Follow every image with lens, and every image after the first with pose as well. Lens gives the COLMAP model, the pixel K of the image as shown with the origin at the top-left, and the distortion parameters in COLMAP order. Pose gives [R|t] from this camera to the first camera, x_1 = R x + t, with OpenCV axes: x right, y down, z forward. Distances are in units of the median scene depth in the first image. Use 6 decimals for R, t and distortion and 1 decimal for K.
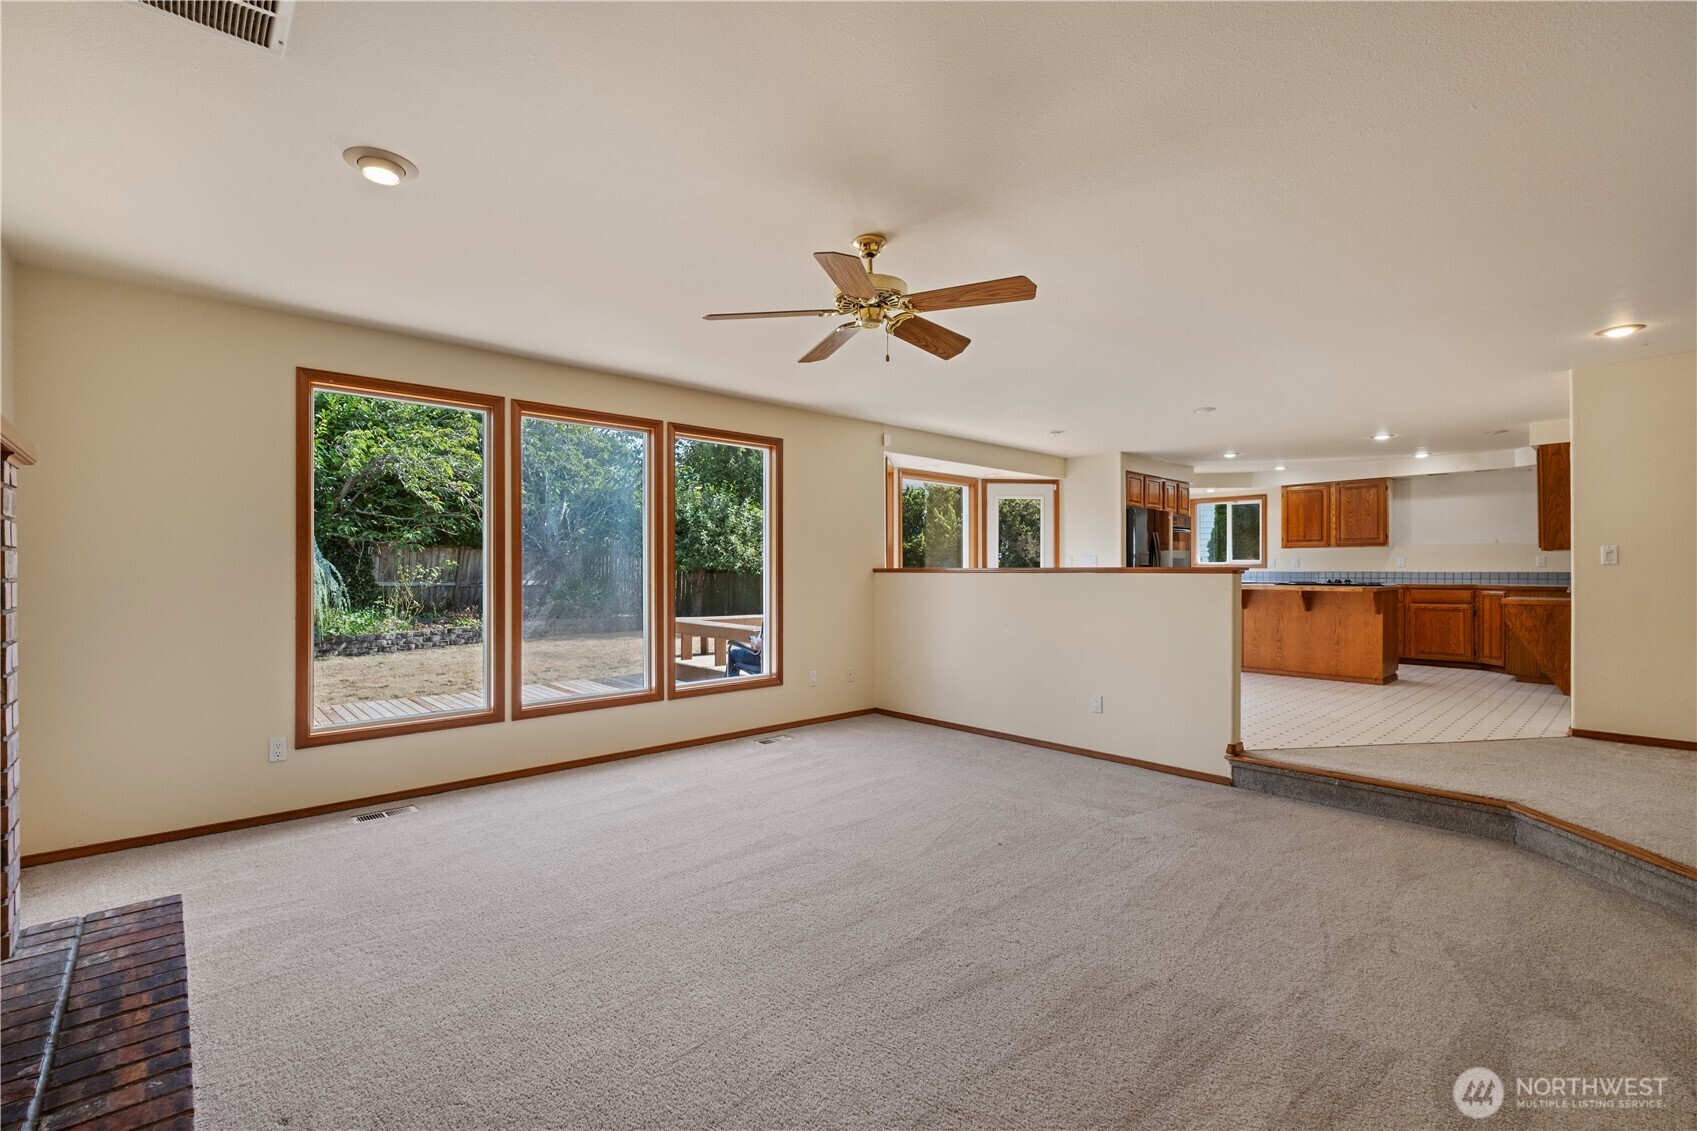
lens RADIAL K [[737.9, 0, 842.8], [0, 737.9, 568.1], [0, 0, 1]] dist [0.001350, -0.003649]
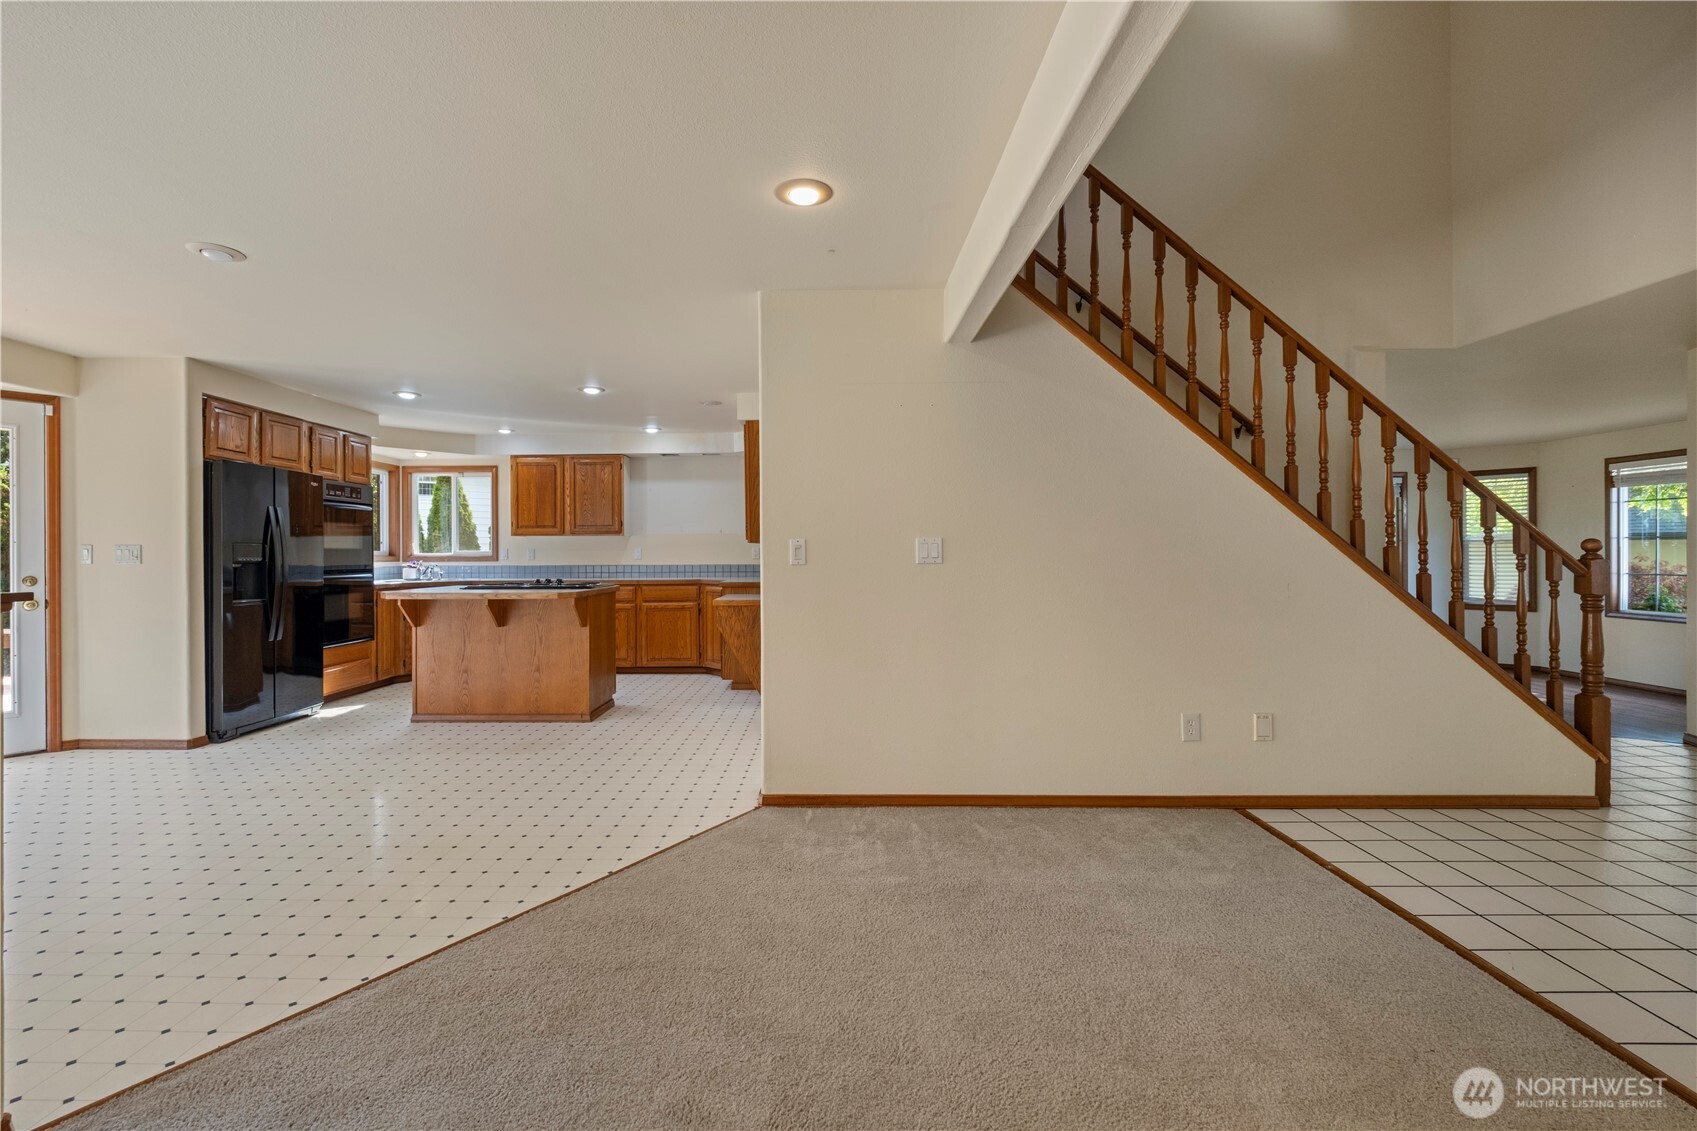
lens RADIAL K [[737.9, 0, 823.9], [0, 737.9, 552.0], [0, 0, 1]] dist [0.001350, -0.003649]
pose [[0.680330, -0.001715, 0.732904, 0.301729], [0.003432, 0.999994, -0.000846, -0.009646], [-0.732898, 0.003091, 0.680332, 0.278561]]
